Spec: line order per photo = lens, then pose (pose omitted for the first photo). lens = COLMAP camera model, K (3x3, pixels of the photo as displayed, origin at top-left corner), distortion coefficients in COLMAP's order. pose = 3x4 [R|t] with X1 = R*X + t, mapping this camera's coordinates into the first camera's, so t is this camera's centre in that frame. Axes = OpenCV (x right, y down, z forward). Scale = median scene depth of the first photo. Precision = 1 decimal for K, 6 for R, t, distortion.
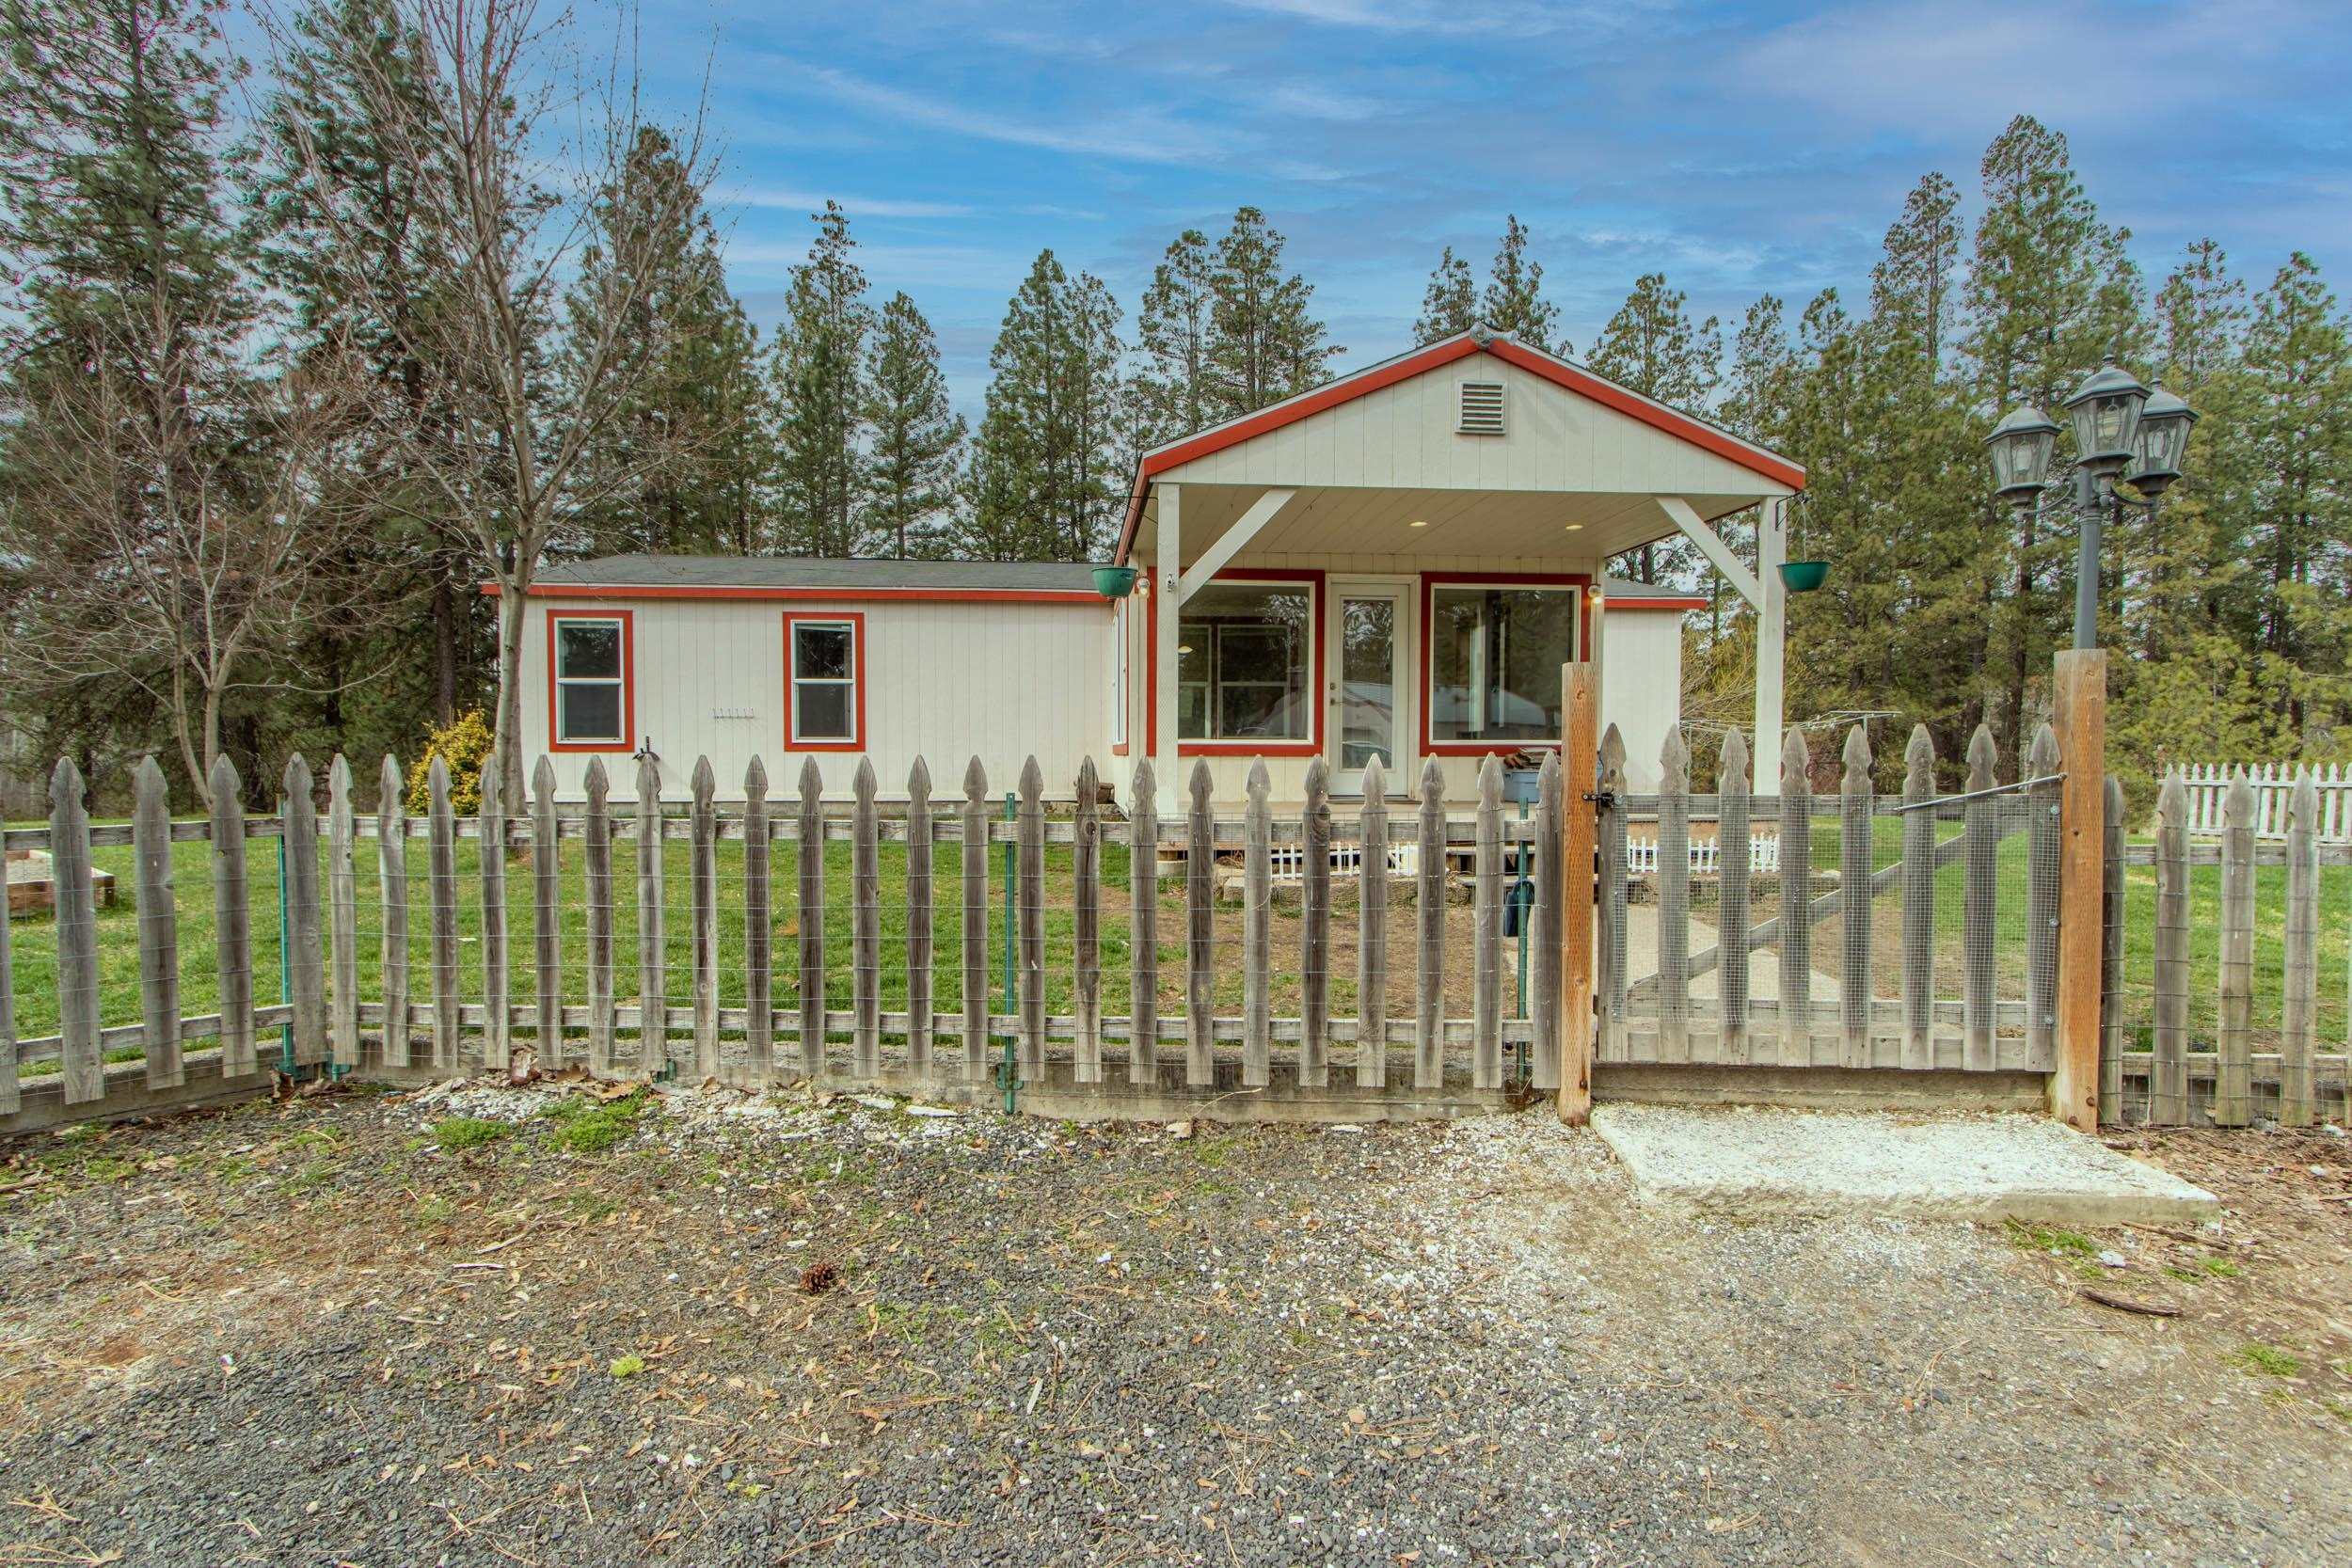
lens RADIAL K [[1082.9, 0, 1167.8], [0, 1082.9, 770.0], [0, 0, 1]] dist [0.001278, 0.000626]
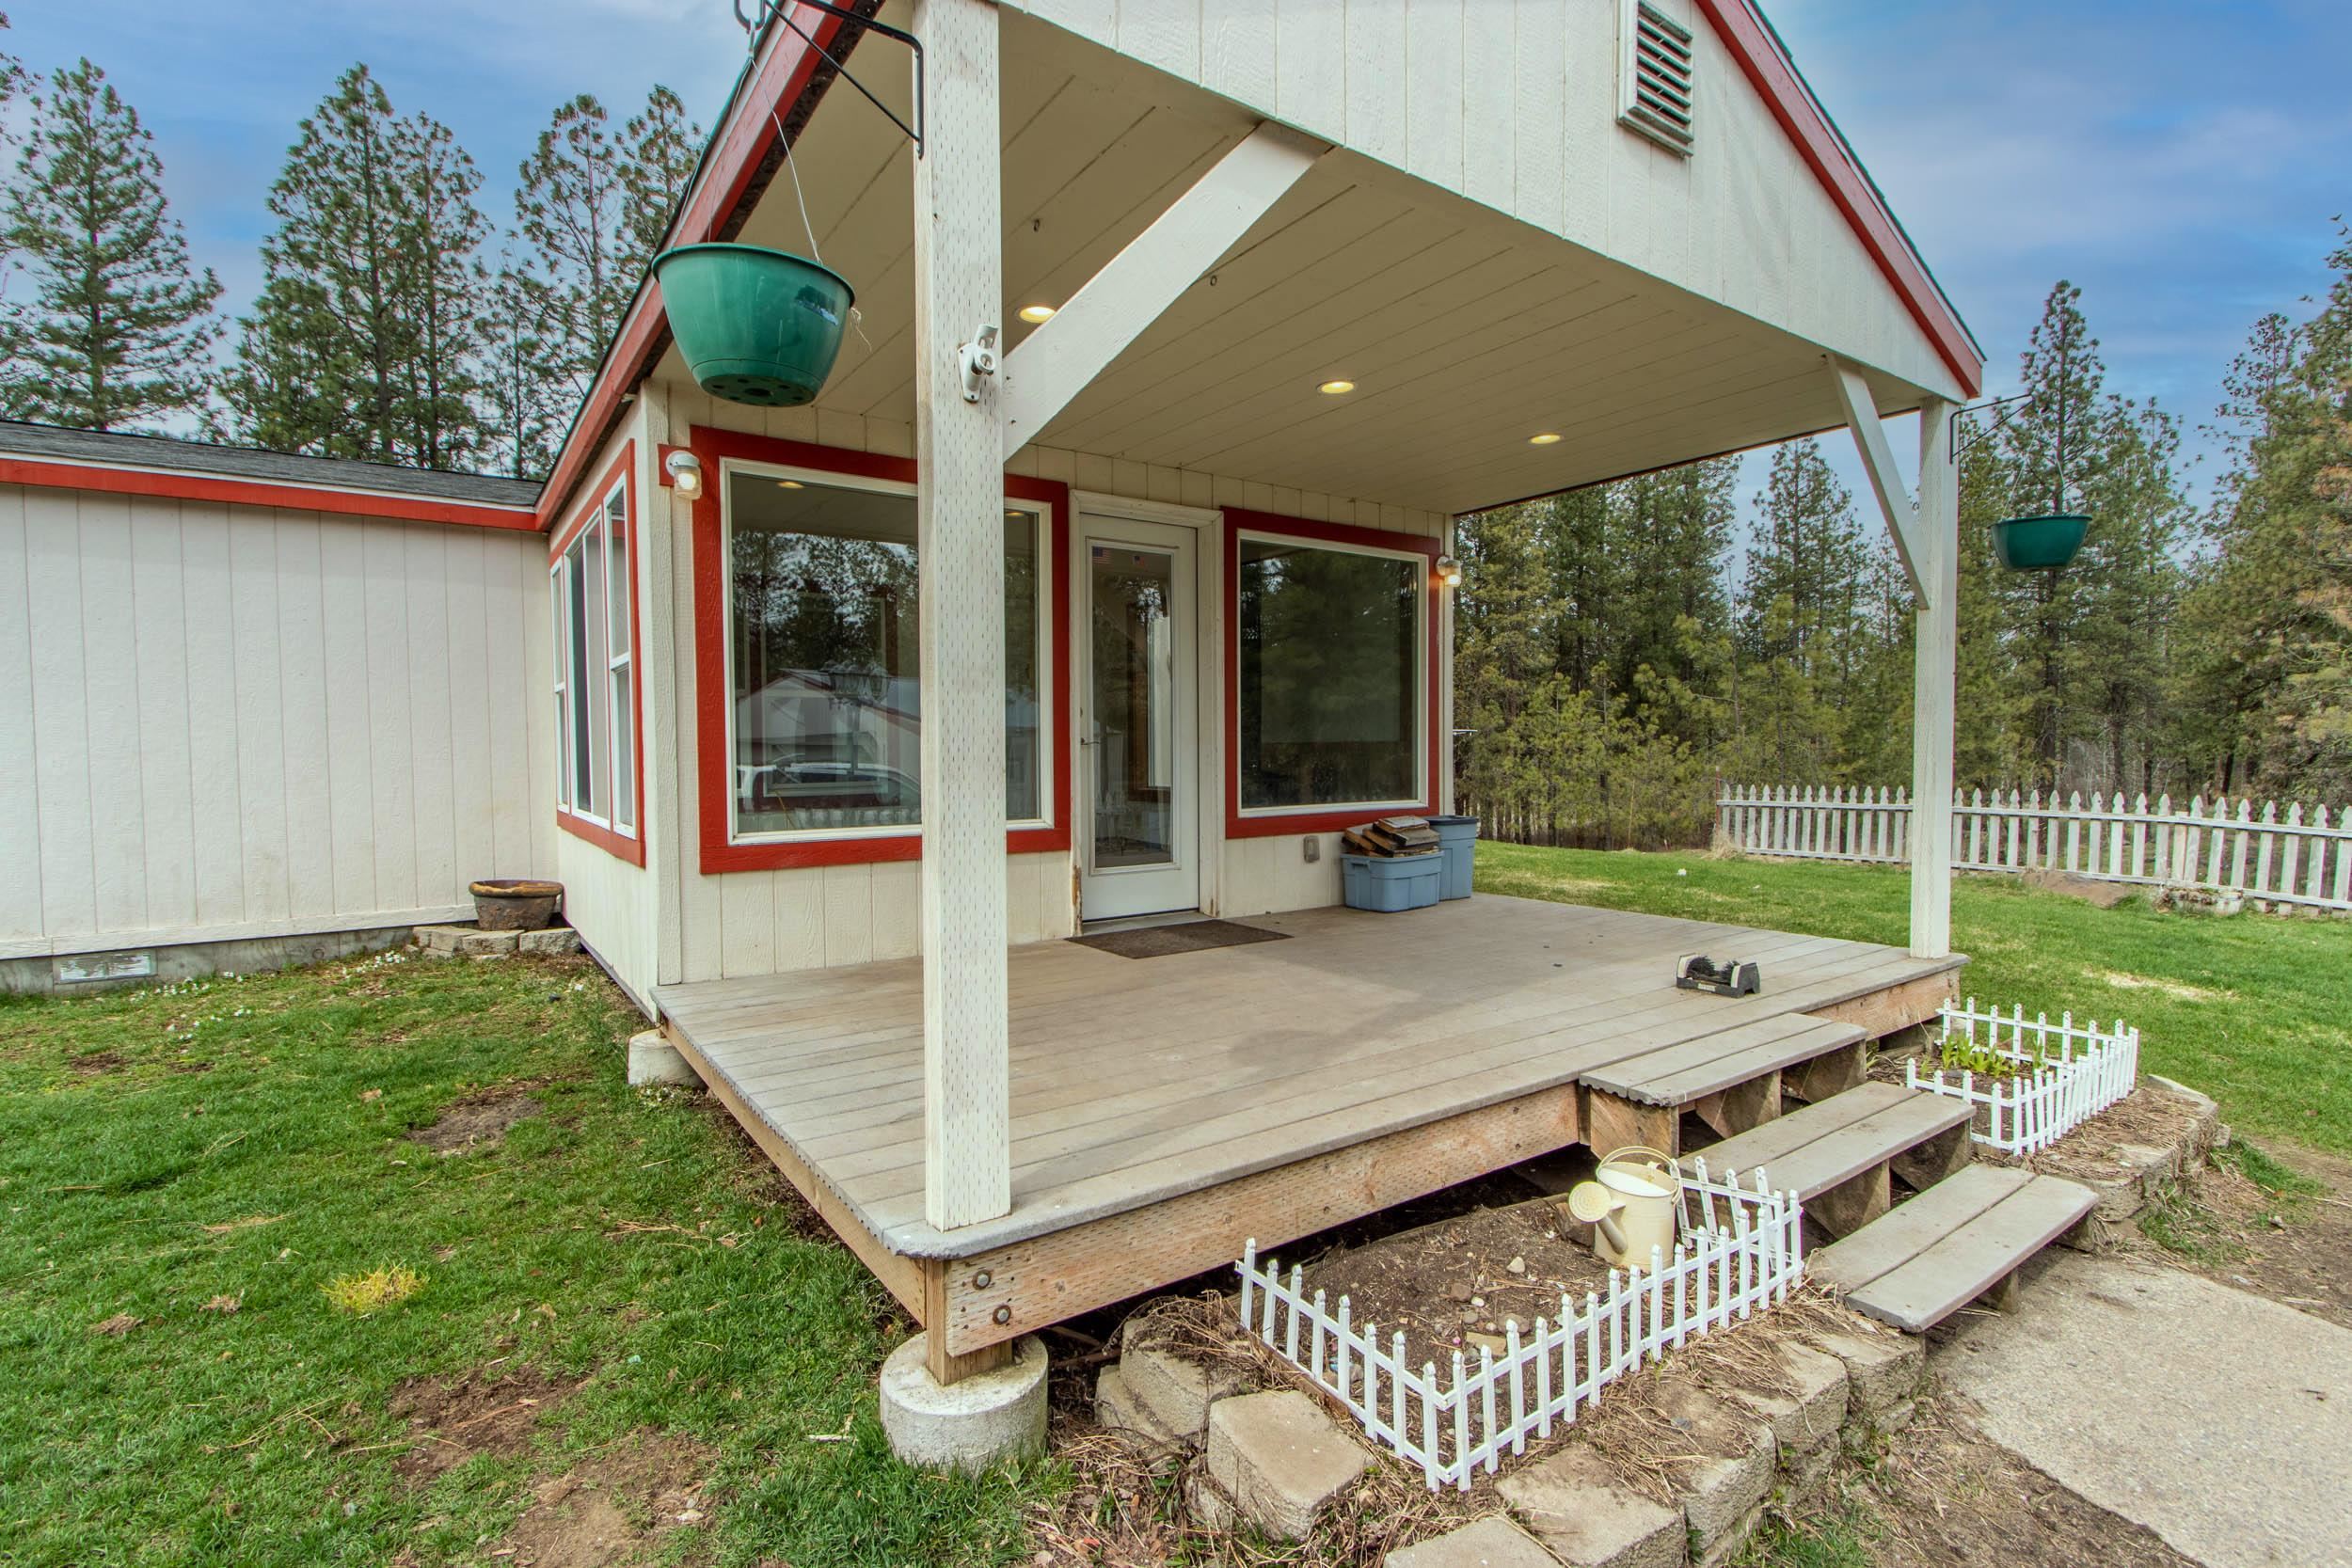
lens RADIAL K [[1072.7, 0, 1149.1], [0, 1072.7, 786.7], [0, 0, 1]] dist [0.008187, 0.000298]
pose [[0.875021, -0.027305, 0.483314, -0.017547], [0.016644, 0.999515, 0.026334, -0.014671], [-0.483798, -0.014999, 0.875051, 0.142389]]
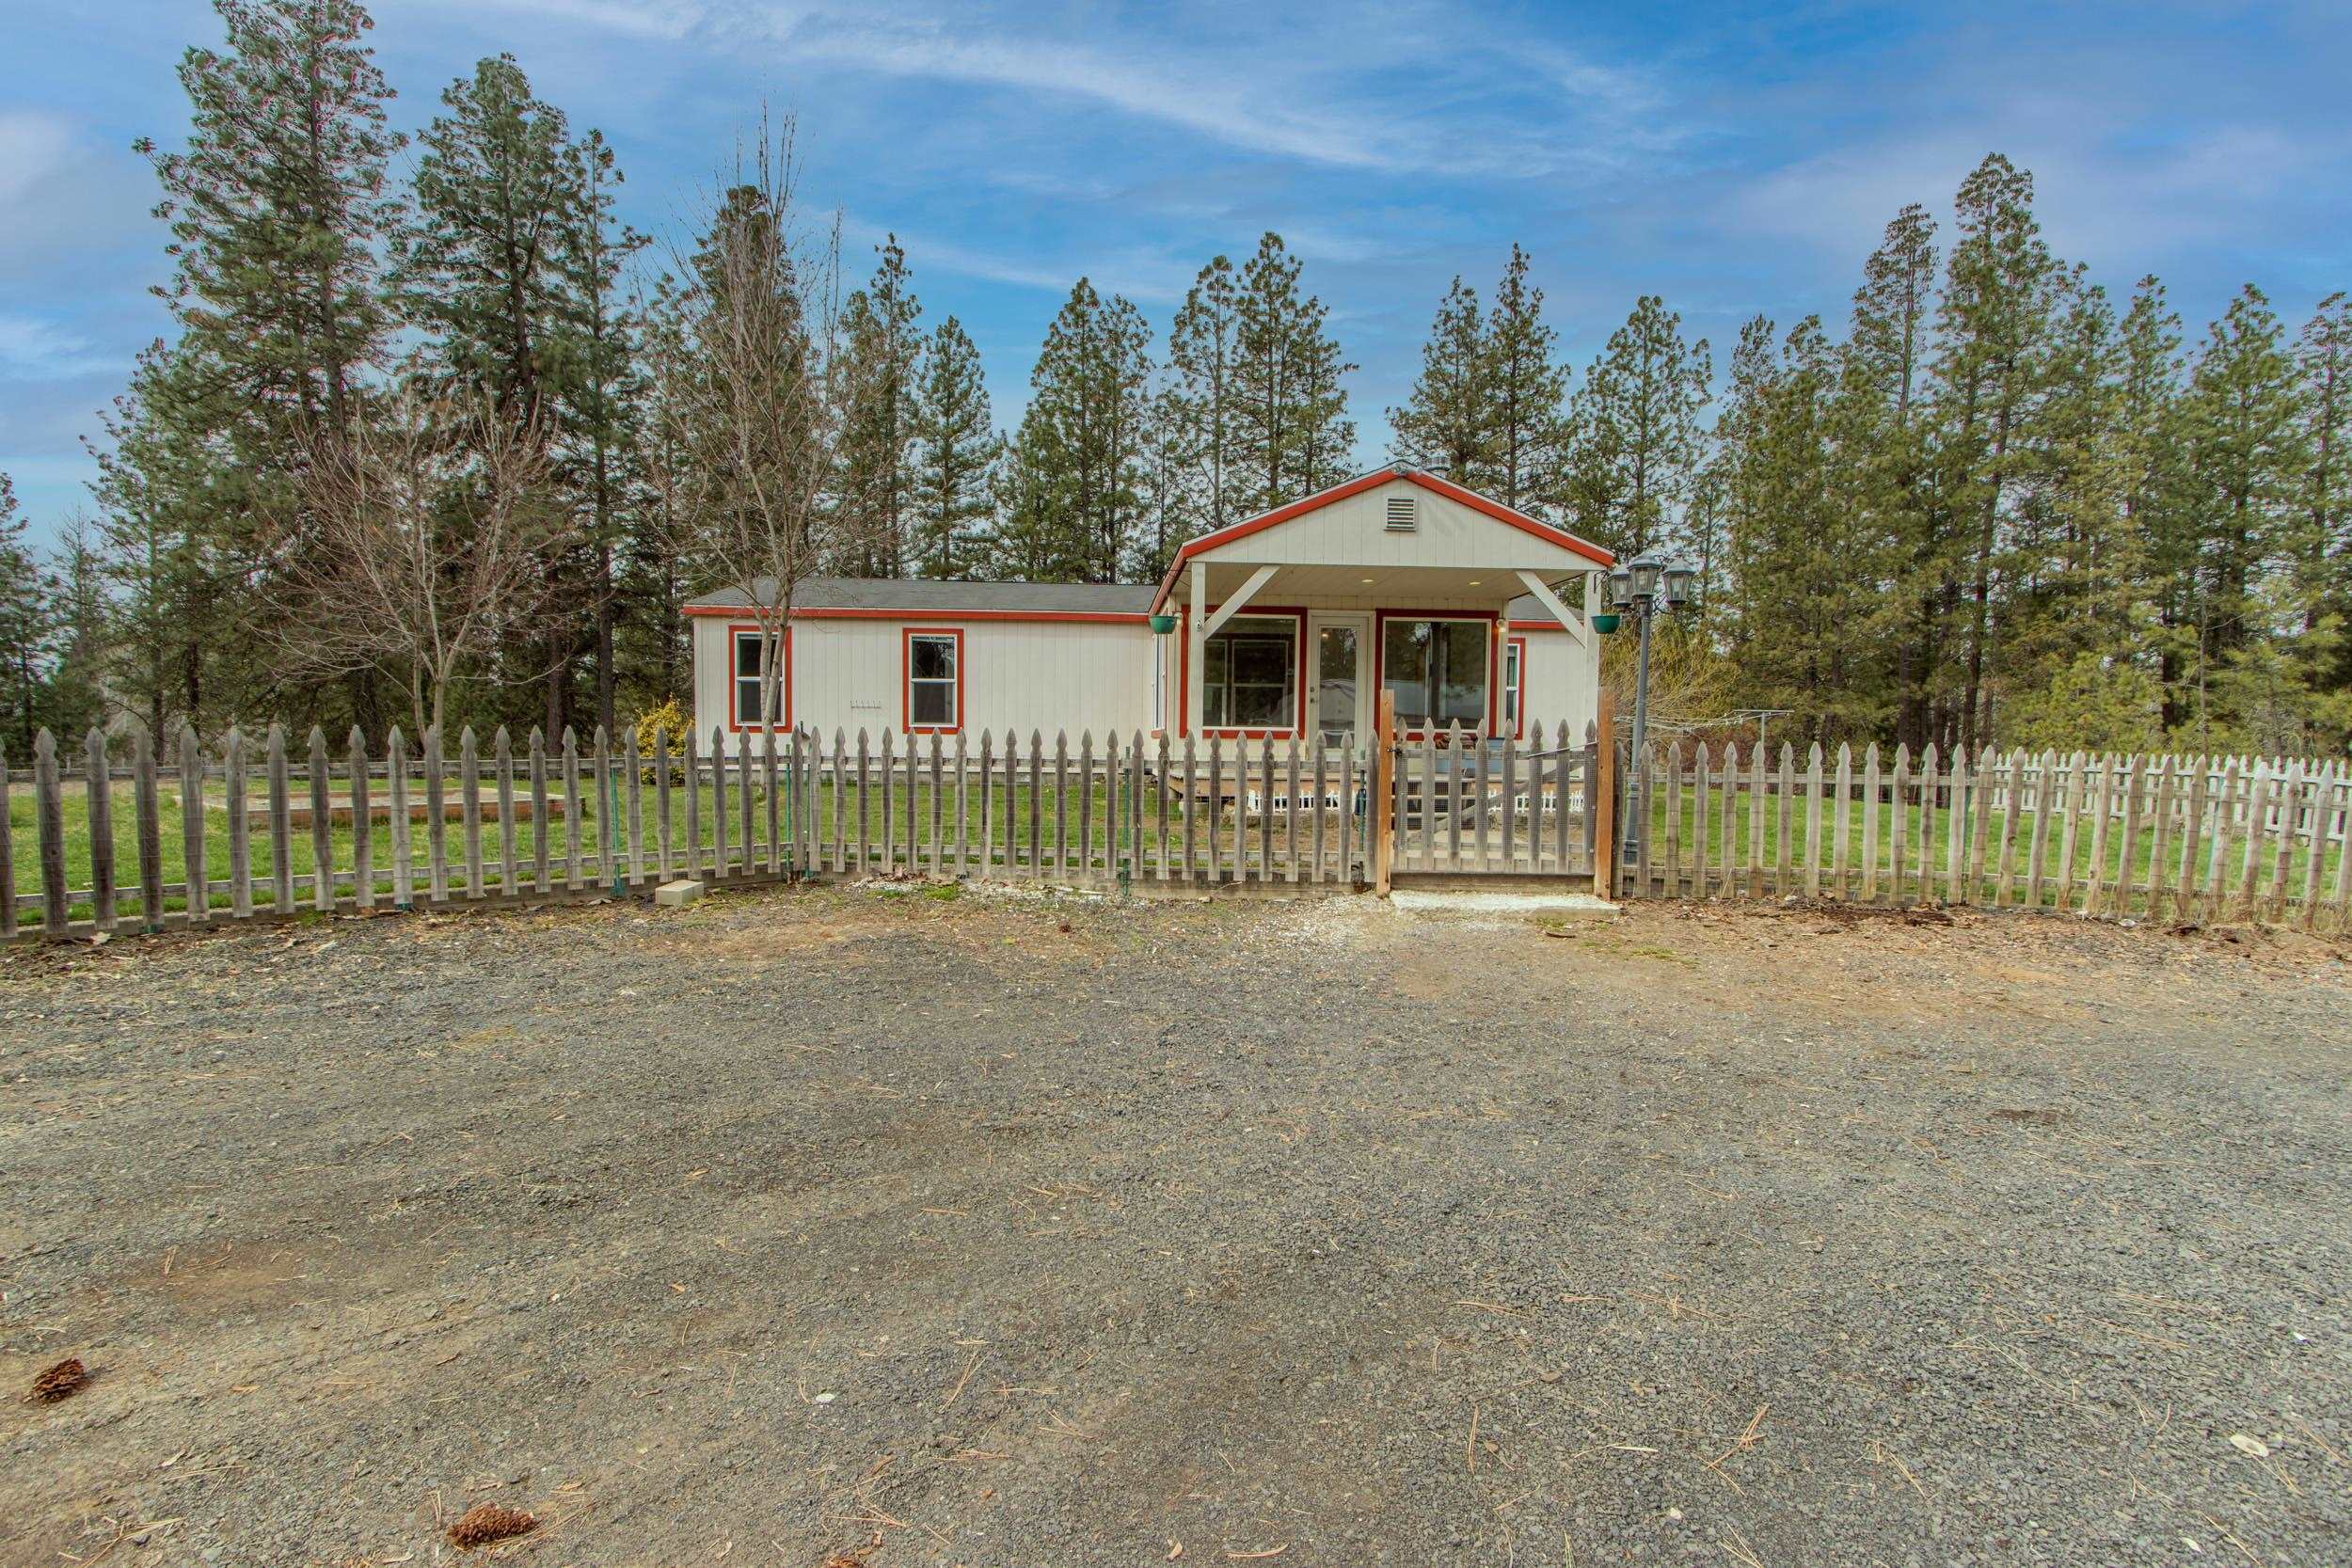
lens RADIAL K [[1079.4, 0, 1163.3], [0, 1079.4, 782.8], [0, 0, 1]] dist [0.010338, -0.000300]
pose [[0.999693, 0.010483, -0.022449, -0.002381], [-0.010034, 0.999749, 0.020024, 0.004641], [0.022653, -0.019793, 0.999547, -0.109989]]
